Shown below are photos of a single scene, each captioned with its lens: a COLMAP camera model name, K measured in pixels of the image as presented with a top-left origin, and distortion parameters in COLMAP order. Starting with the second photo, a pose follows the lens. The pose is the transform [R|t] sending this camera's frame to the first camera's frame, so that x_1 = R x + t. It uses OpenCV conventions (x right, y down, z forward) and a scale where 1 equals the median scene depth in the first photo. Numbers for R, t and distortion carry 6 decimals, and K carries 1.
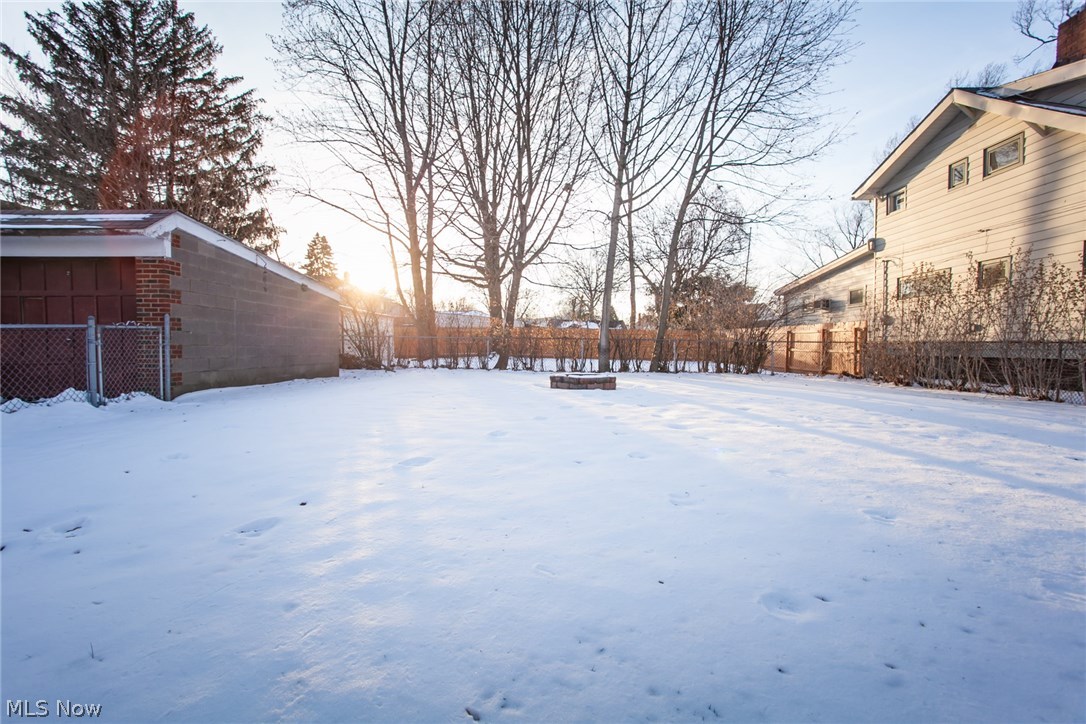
lens RADIAL K [[522.1, 0, 544.2], [0, 522.1, 352.8], [0, 0, 1]] dist [-0.033646, 0.029954]
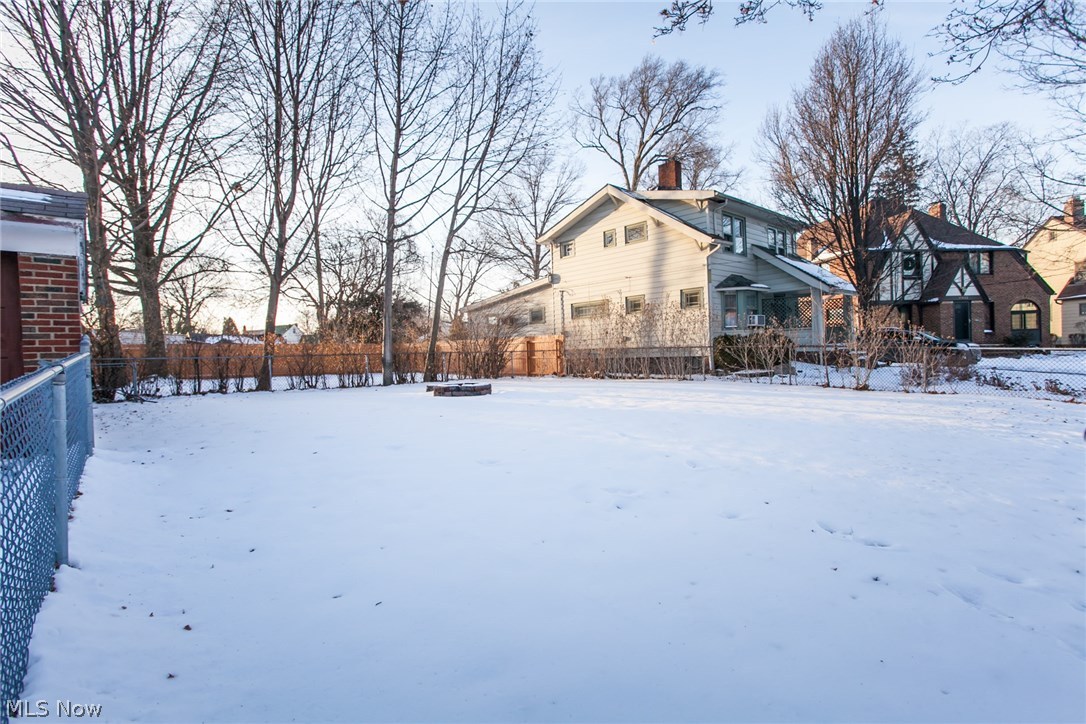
lens RADIAL K [[522.1, 0, 544.2], [0, 522.1, 352.8], [0, 0, 1]] dist [-0.033646, 0.029954]
pose [[0.734246, -0.028351, 0.678291, -0.410153], [0.042465, 0.999089, -0.004208, -0.010591], [-0.677554, 0.031894, 0.734781, 0.011840]]
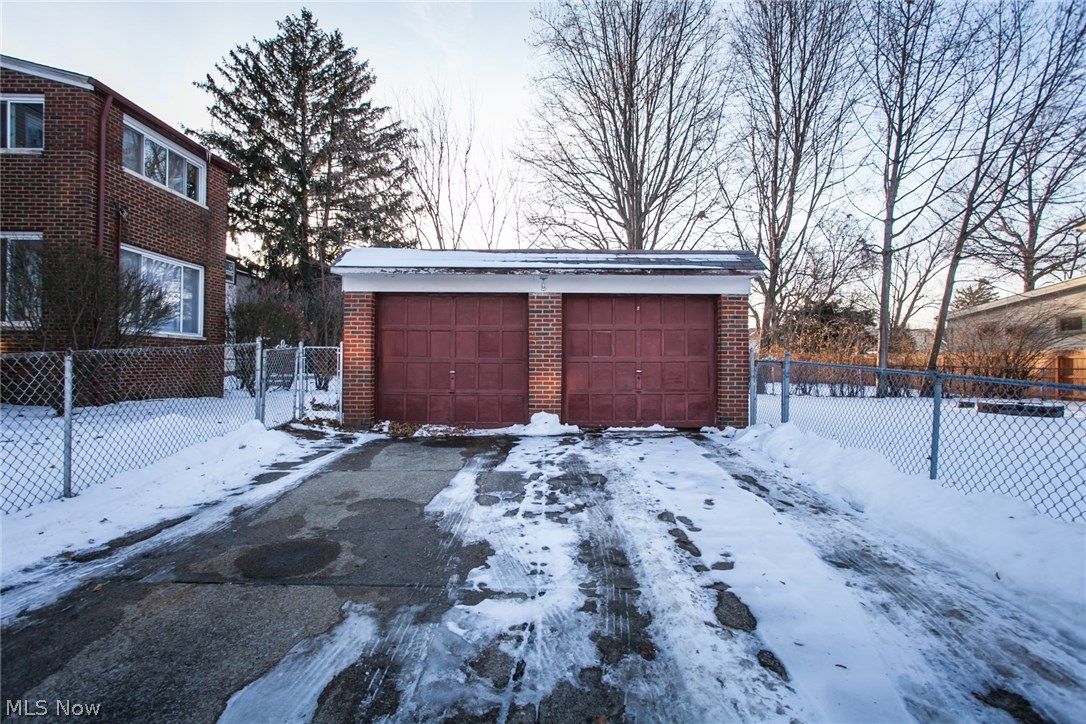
lens RADIAL K [[512.9, 0, 541.2], [0, 512.9, 352.3], [0, 0, 1]] dist [-0.001041, -0.000230]
pose [[0.999986, 0.005309, -0.000372, -0.634491], [-0.005318, 0.999398, -0.034282, -0.015207], [0.000190, 0.034284, 0.999412, -0.027757]]
